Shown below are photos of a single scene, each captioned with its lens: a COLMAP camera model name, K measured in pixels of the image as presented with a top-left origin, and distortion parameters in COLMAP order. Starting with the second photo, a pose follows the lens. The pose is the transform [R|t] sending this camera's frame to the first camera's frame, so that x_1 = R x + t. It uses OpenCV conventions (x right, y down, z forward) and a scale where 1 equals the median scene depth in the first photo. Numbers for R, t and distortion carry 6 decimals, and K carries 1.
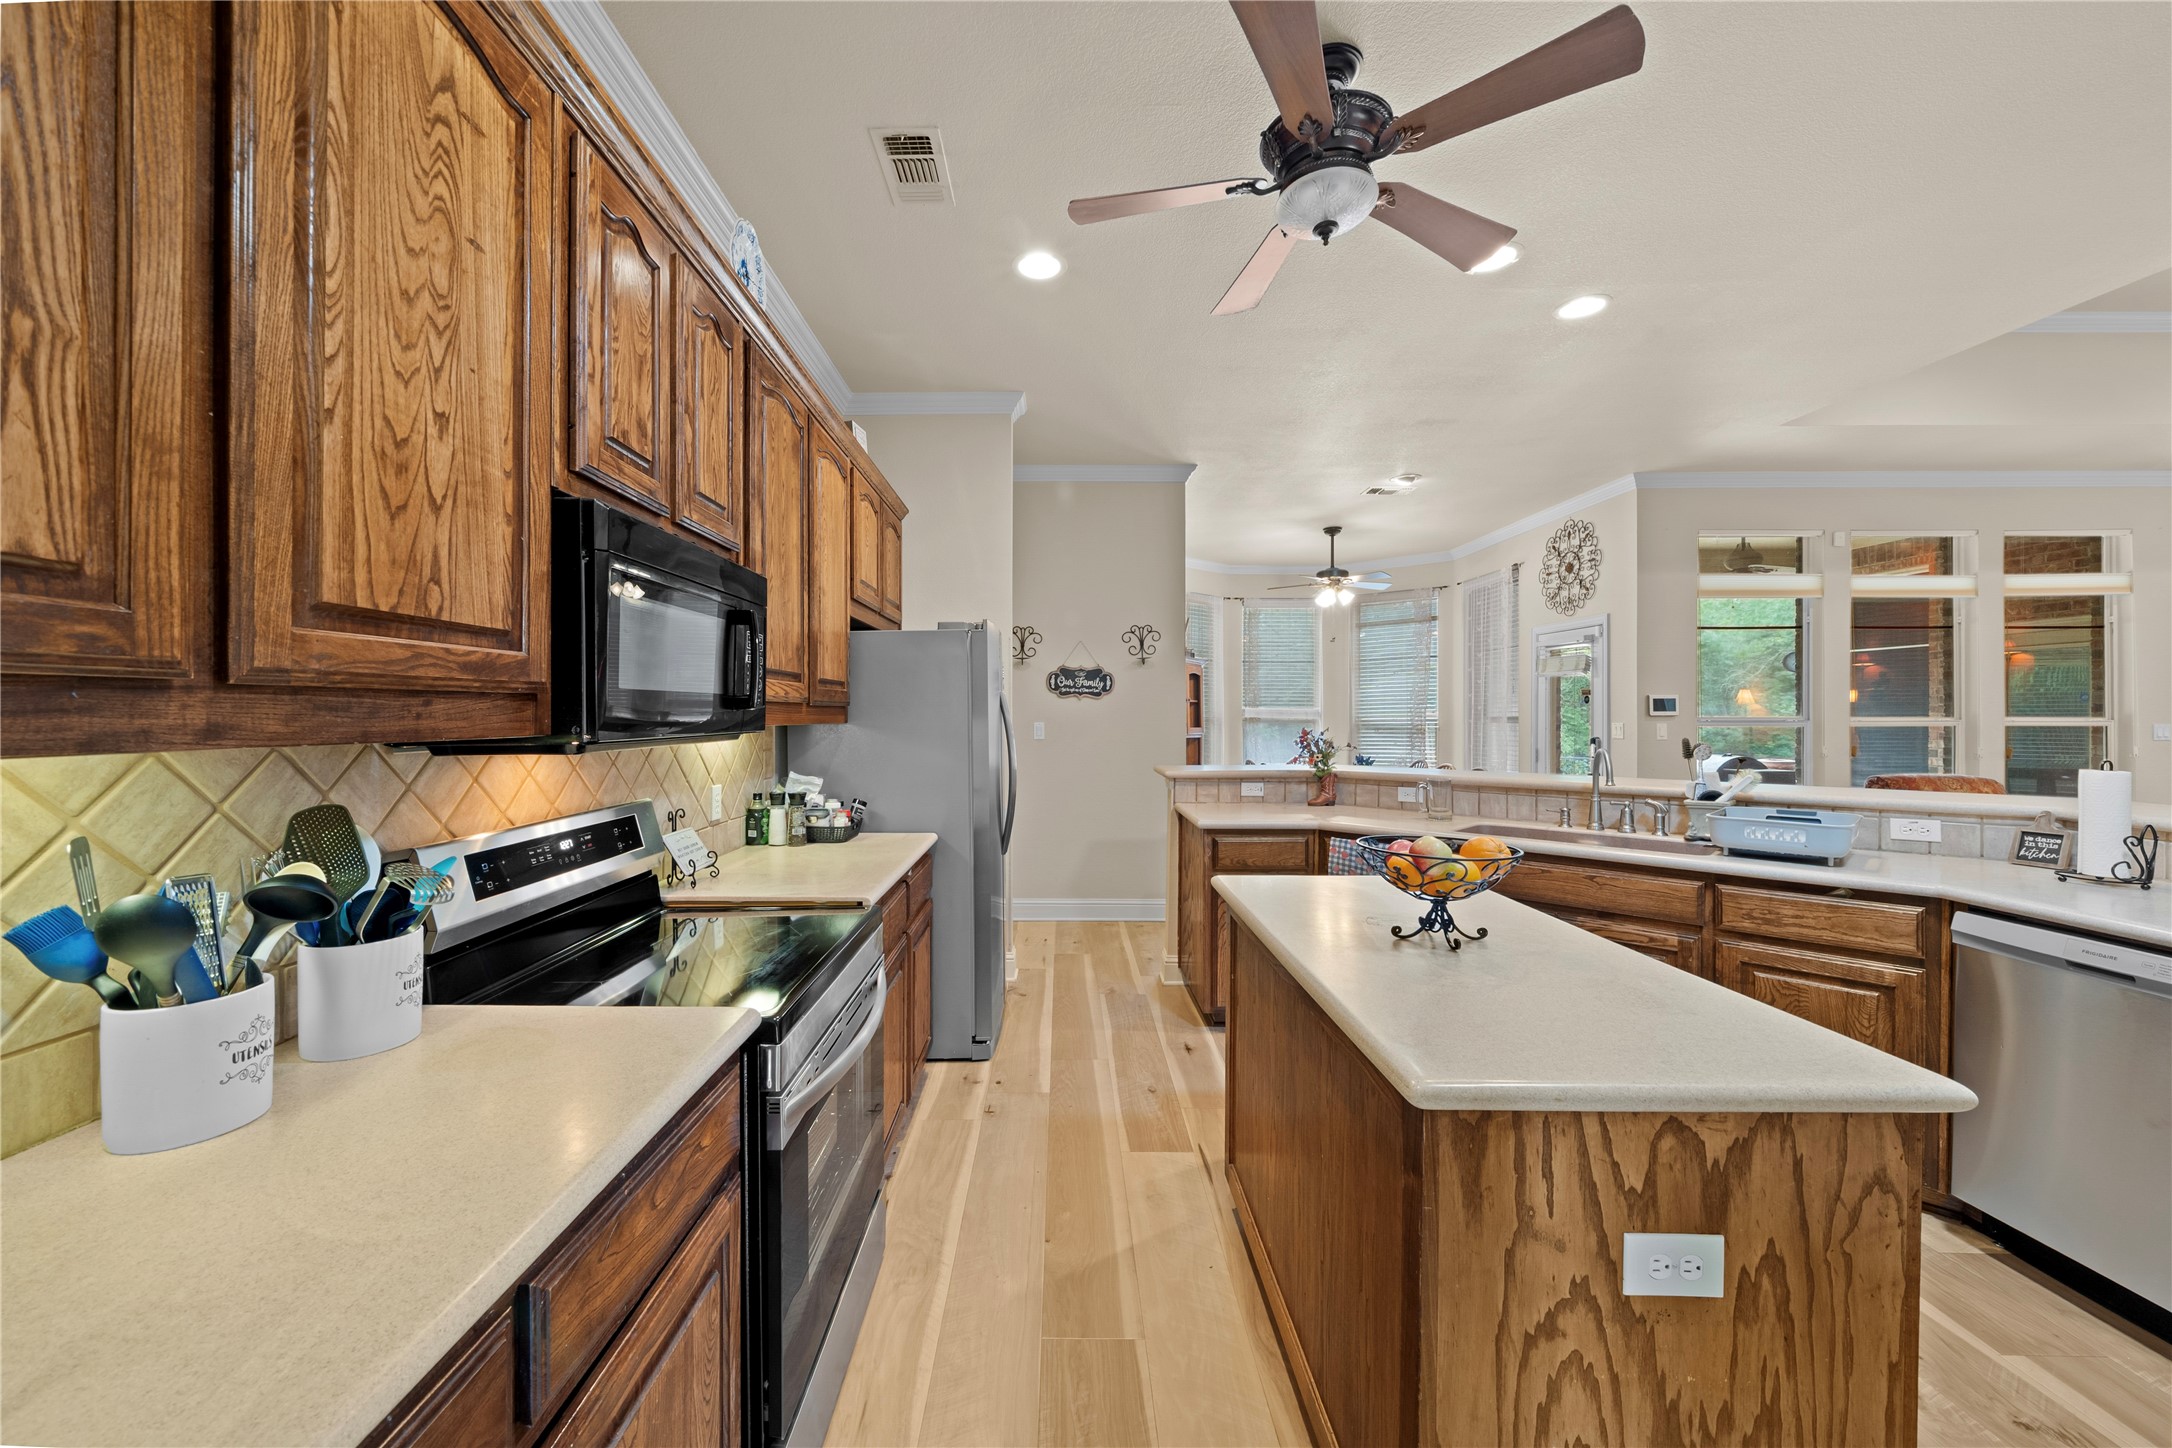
lens RADIAL K [[831.3, 0, 1040.3], [0, 831.3, 723.0], [0, 0, 1]] dist [0.016916, 0.000284]
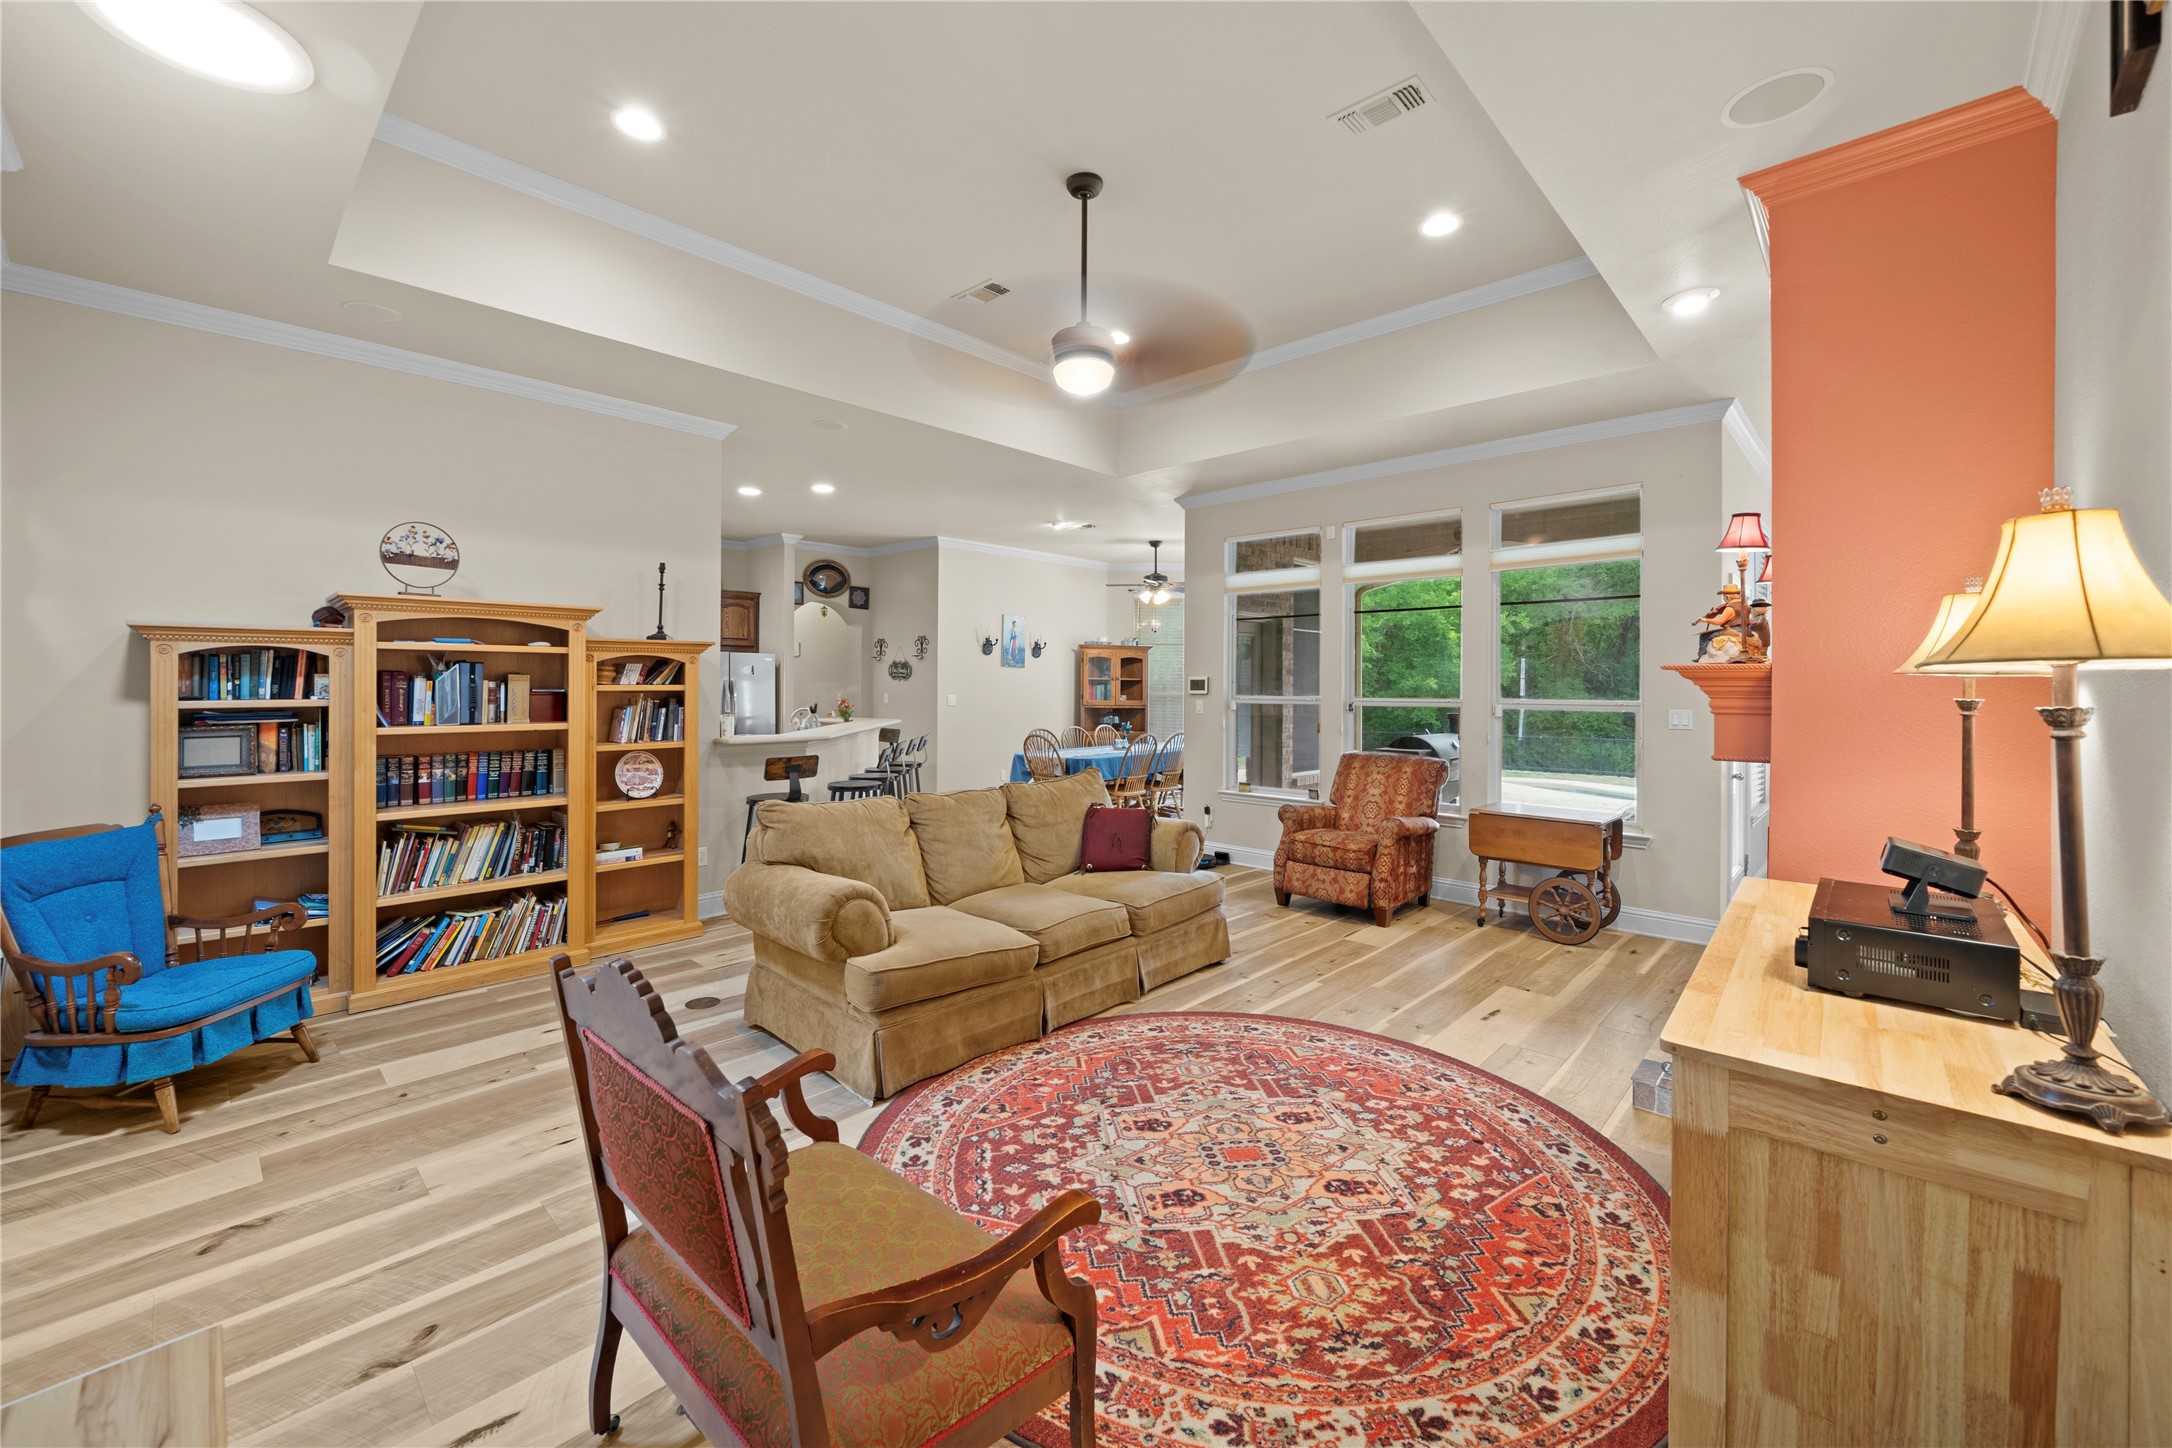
lens RADIAL K [[864.8, 0, 1070.9], [0, 864.8, 690.0], [0, 0, 1]] dist [-0.000922, -0.002151]
pose [[0.722510, 0.008351, -0.691310, 1.348367], [-0.011679, 0.999932, -0.000127, -0.012092], [0.691261, 0.008166, 0.722559, -0.022990]]
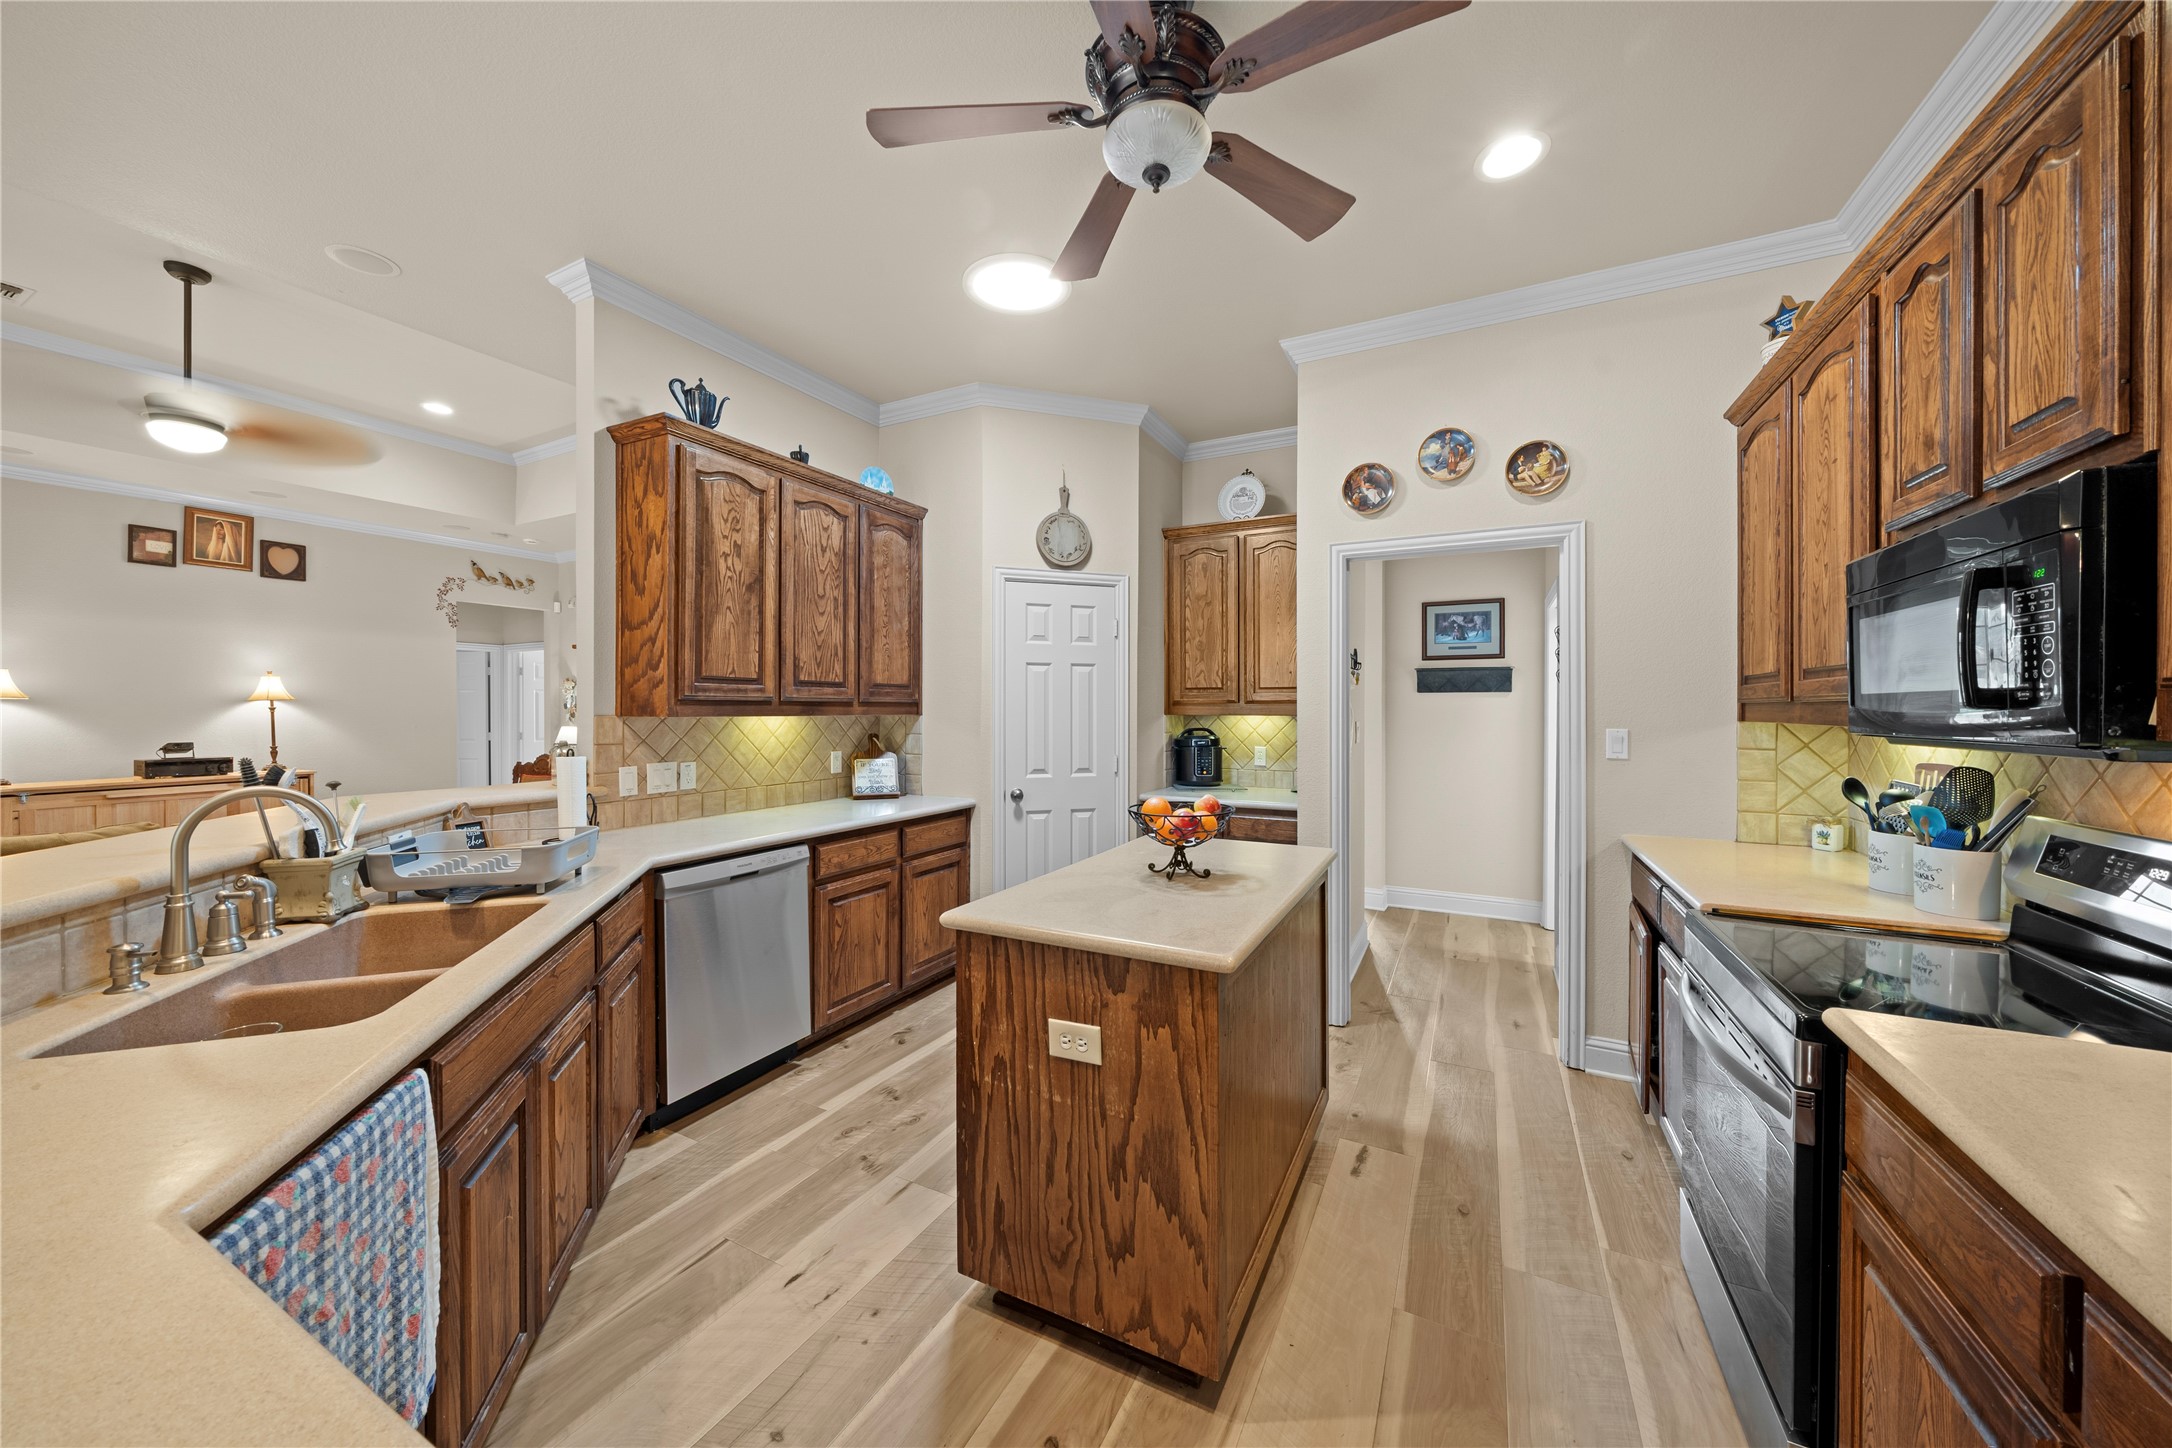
lens RADIAL K [[744.5, 0, 1099.7], [0, 744.5, 714.7], [0, 0, 1]] dist [-0.017005, -0.000060]
pose [[-0.895442, -0.001062, 0.445177, 0.014589], [0.005978, 0.999878, 0.014411, -0.008022], [-0.445138, 0.015565, -0.895327, 0.617515]]
